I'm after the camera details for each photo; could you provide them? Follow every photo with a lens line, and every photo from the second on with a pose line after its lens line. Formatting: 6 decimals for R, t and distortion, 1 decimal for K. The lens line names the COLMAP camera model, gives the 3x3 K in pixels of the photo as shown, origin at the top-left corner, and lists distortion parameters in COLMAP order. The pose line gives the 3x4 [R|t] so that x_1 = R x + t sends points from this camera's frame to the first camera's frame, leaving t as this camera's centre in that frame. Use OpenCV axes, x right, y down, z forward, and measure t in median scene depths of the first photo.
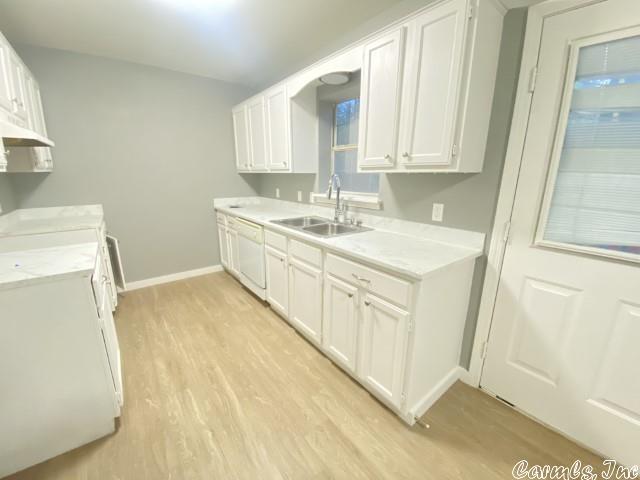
lens RADIAL K [[258.6, 0, 320.0], [0, 258.6, 240.0], [0, 0, 1]] dist [0.018459, -0.018963]
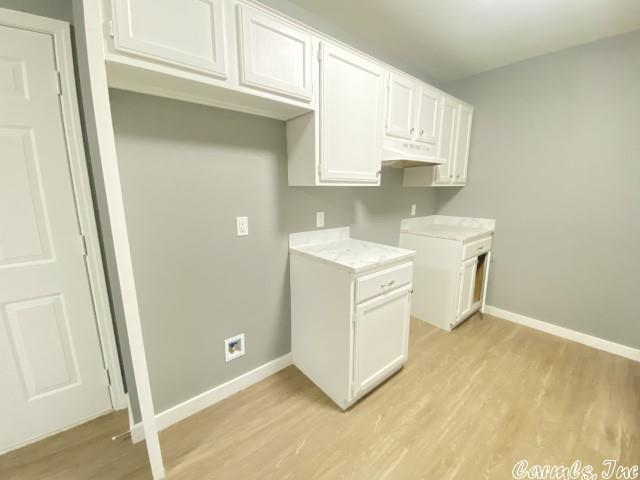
lens RADIAL K [[258.6, 0, 320.0], [0, 258.6, 240.0], [0, 0, 1]] dist [0.018459, -0.018963]
pose [[0.025105, 0.183249, -0.982746, 0.111029], [-0.238436, 0.955782, 0.172130, -0.085986], [0.970834, 0.230001, 0.067688, 0.373868]]
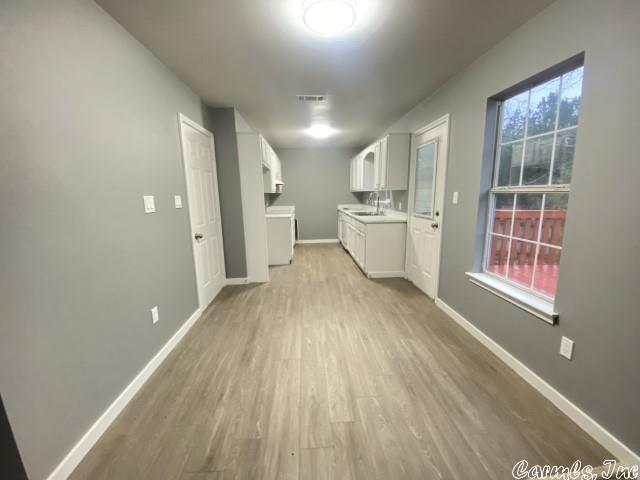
lens RADIAL K [[258.6, 0, 320.0], [0, 258.6, 240.0], [0, 0, 1]] dist [0.018459, -0.018963]
pose [[0.824372, 0.078550, -0.560572, 0.889241], [-0.116384, 0.992687, -0.032053, 0.273270], [0.553955, 0.091665, 0.827485, -1.016519]]
